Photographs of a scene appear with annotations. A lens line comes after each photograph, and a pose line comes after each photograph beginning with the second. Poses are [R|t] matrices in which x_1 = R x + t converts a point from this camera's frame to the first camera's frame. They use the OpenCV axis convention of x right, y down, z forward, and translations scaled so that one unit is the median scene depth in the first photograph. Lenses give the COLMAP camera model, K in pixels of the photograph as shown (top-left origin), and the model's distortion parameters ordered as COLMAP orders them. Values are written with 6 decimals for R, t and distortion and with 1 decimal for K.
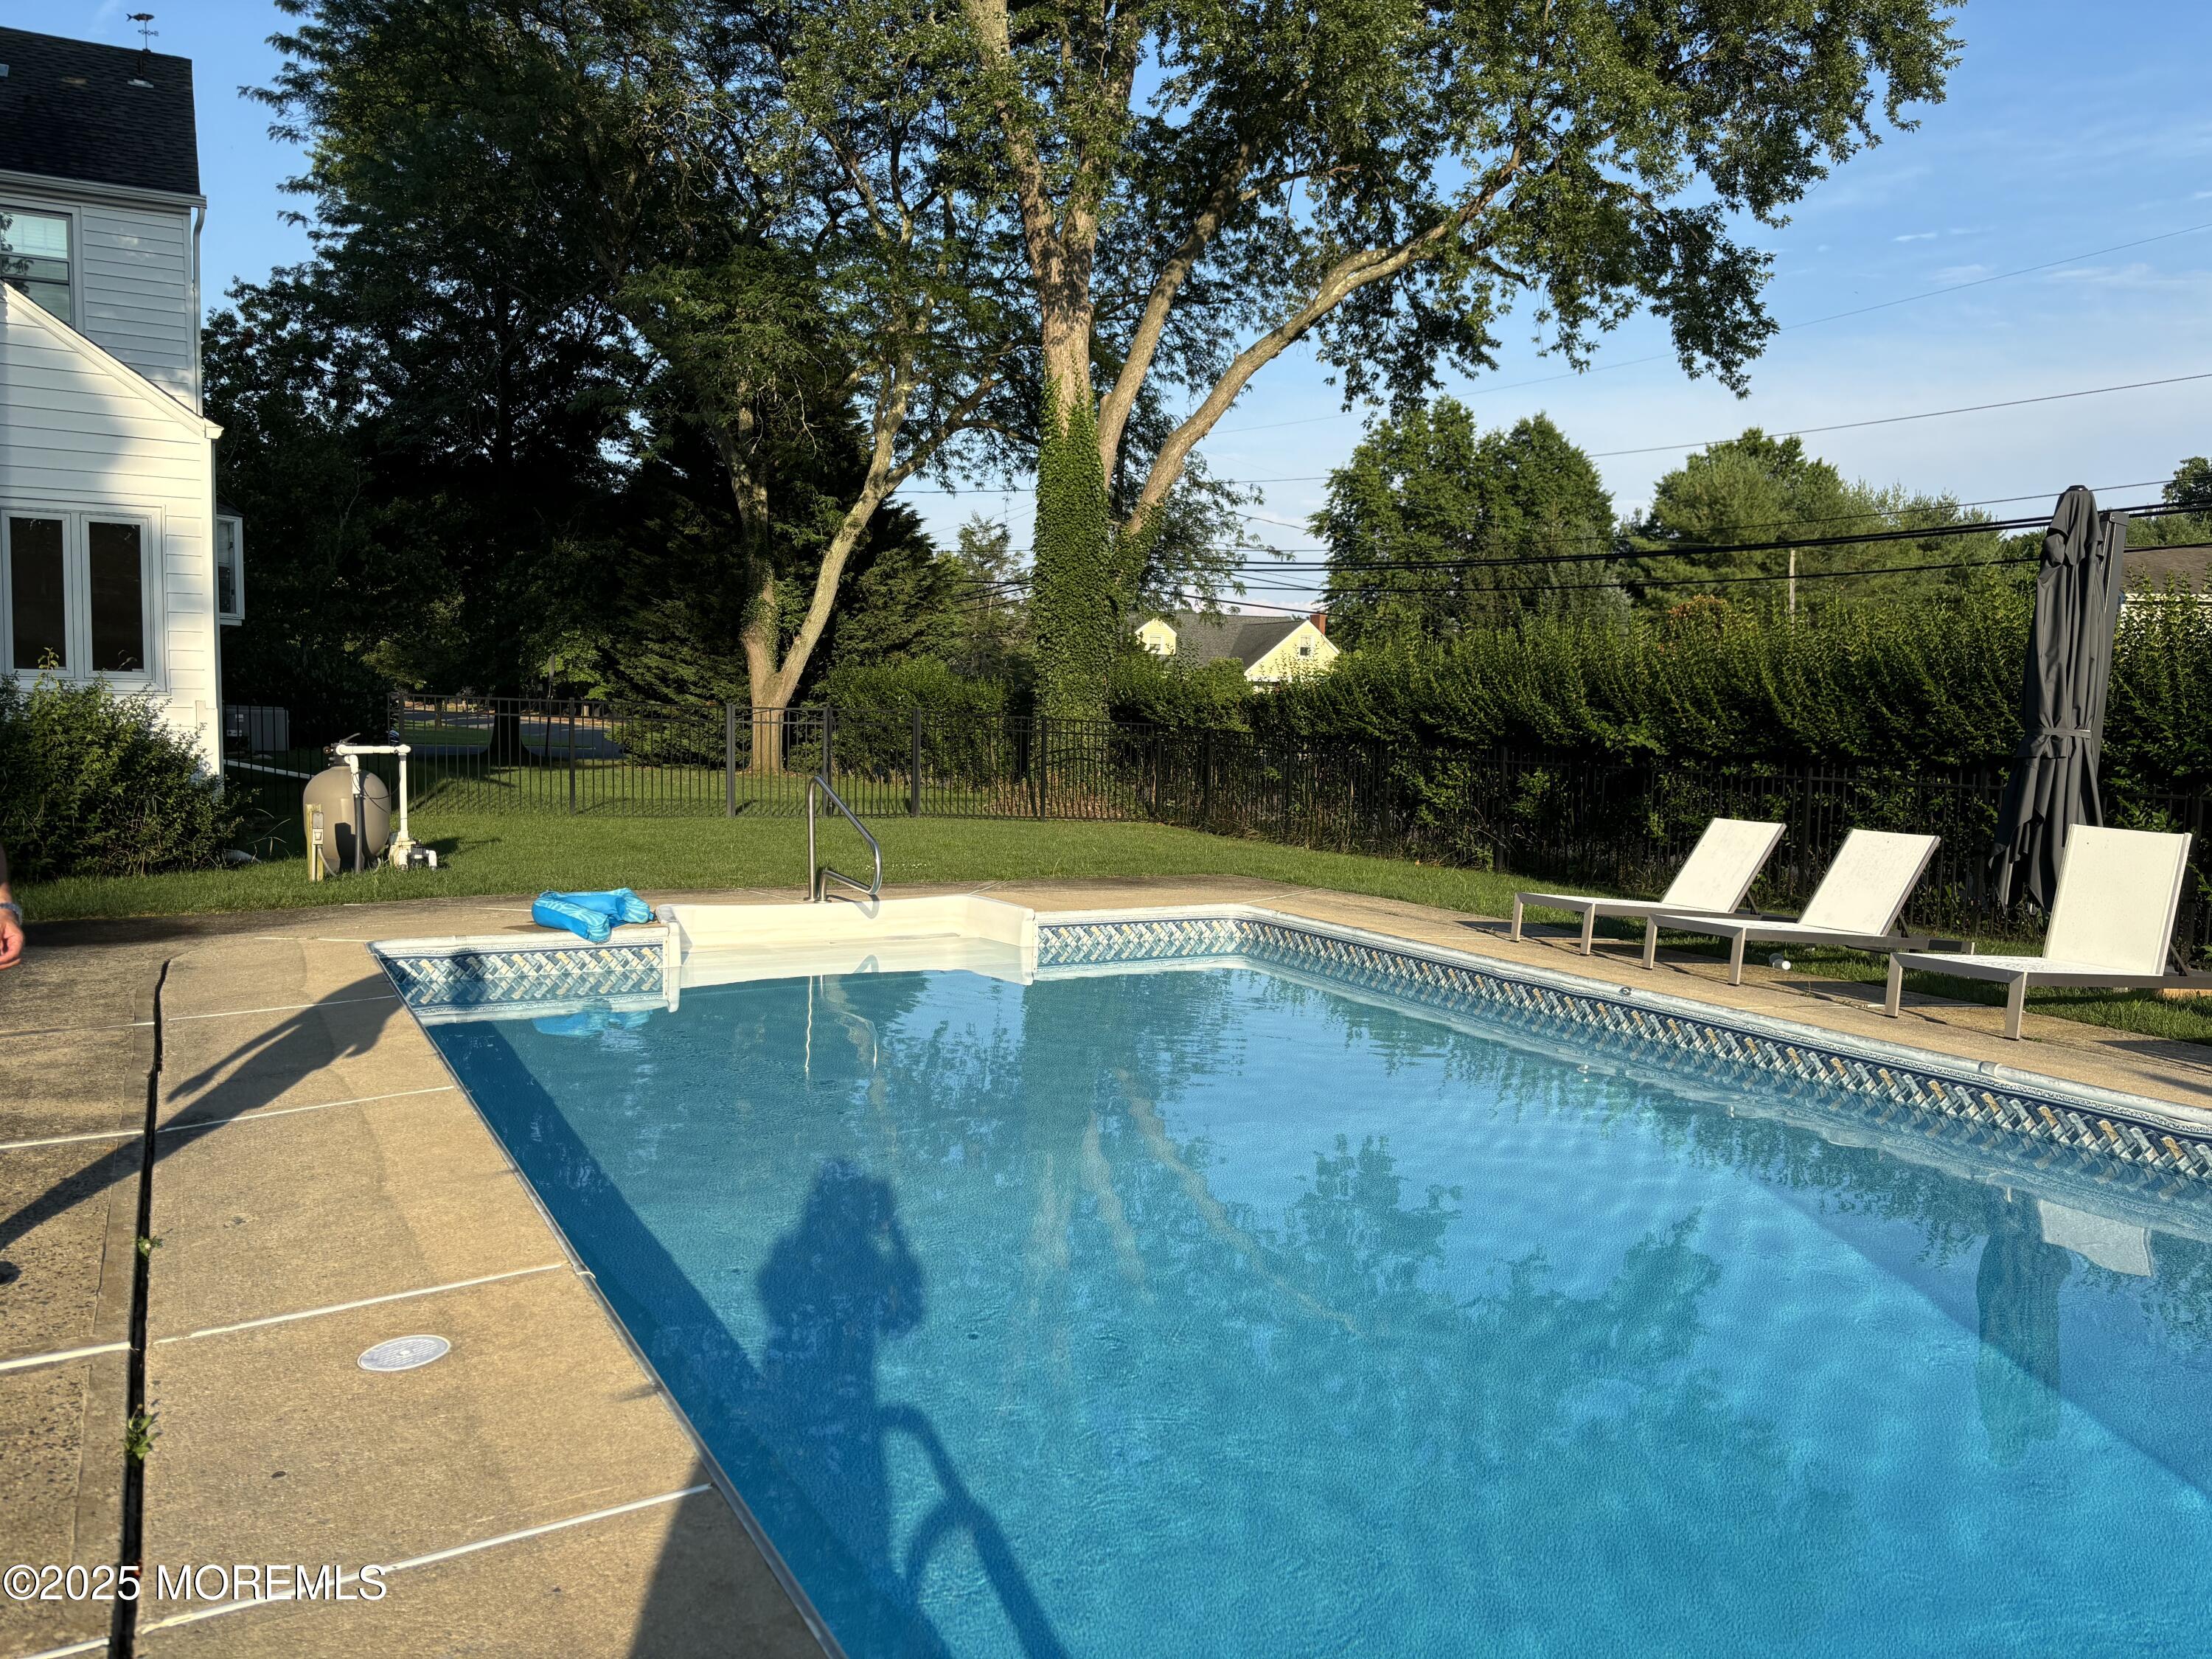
lens RADIAL K [[1674.1, 0, 1107.6], [0, 1674.1, 835.5], [0, 0, 1]] dist [0.004925, -0.002054]
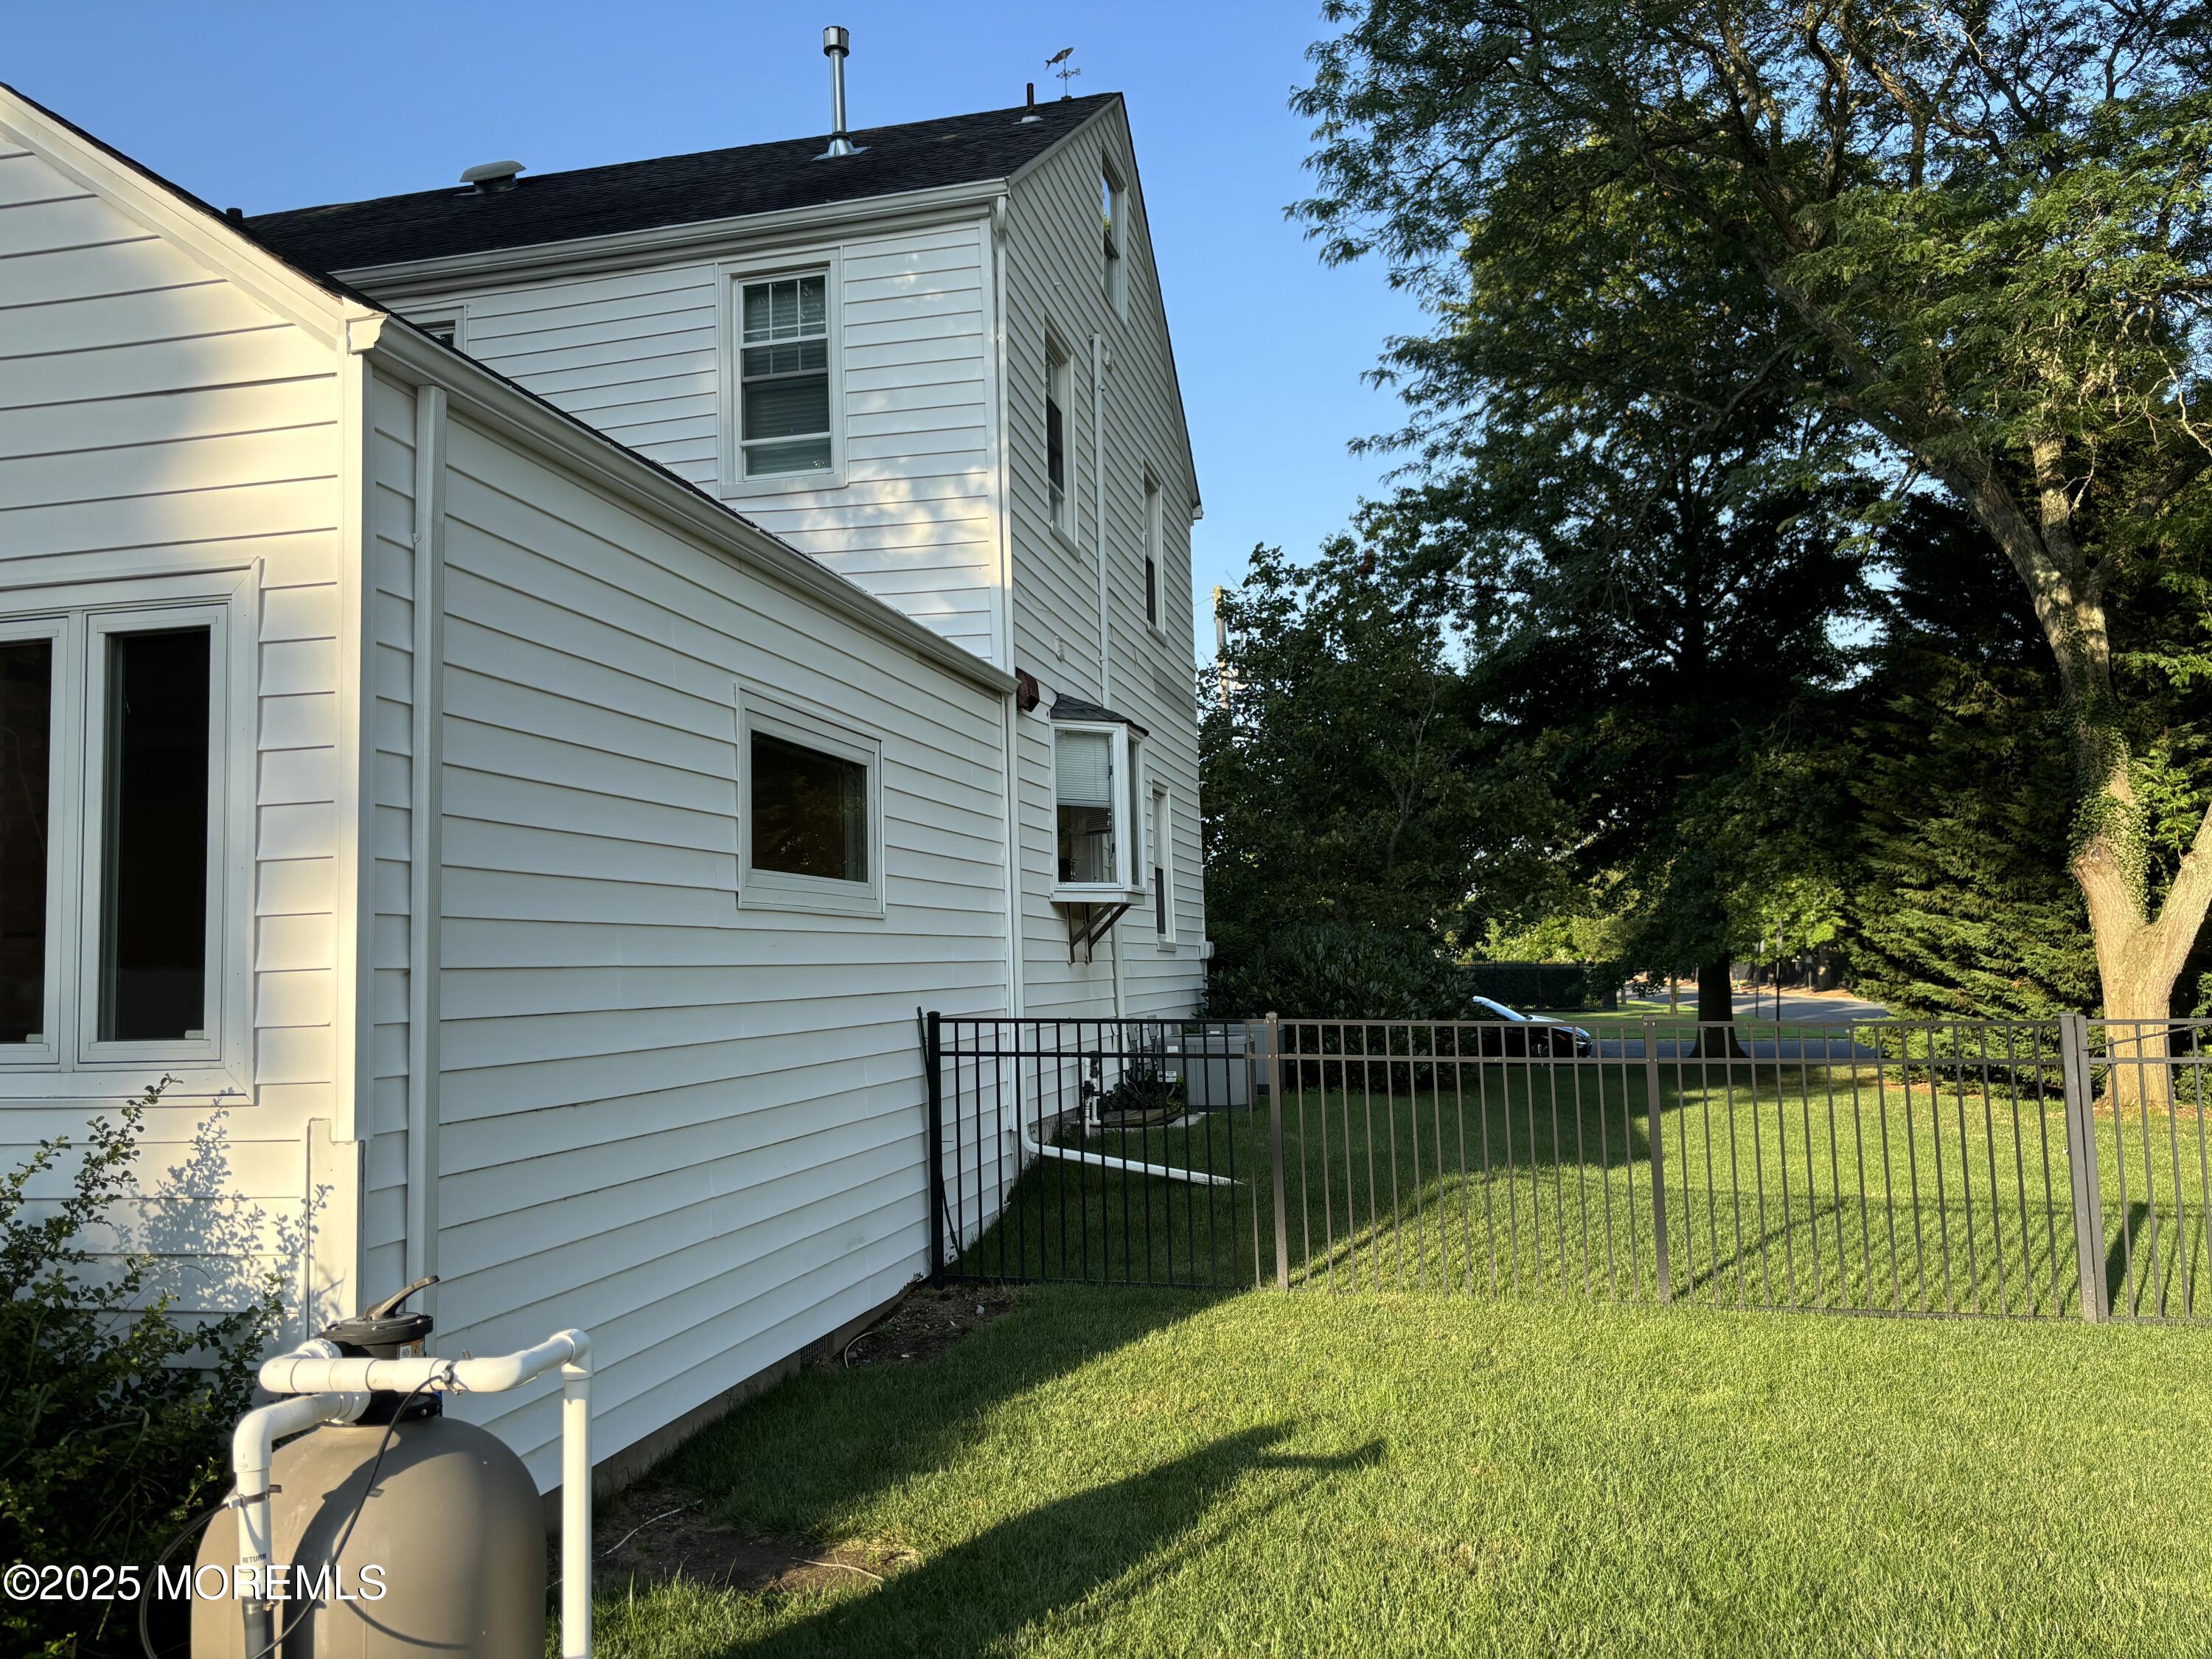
lens RADIAL K [[1674.1, 0, 1102.4], [0, 1674.1, 882.2], [0, 0, 1]] dist [0.004925, -0.002054]
pose [[0.740373, -0.082778, -0.667080, -0.078506], [-0.008446, 0.991165, -0.132367, -0.032948], [0.672143, 0.103636, 0.733132, 0.341769]]
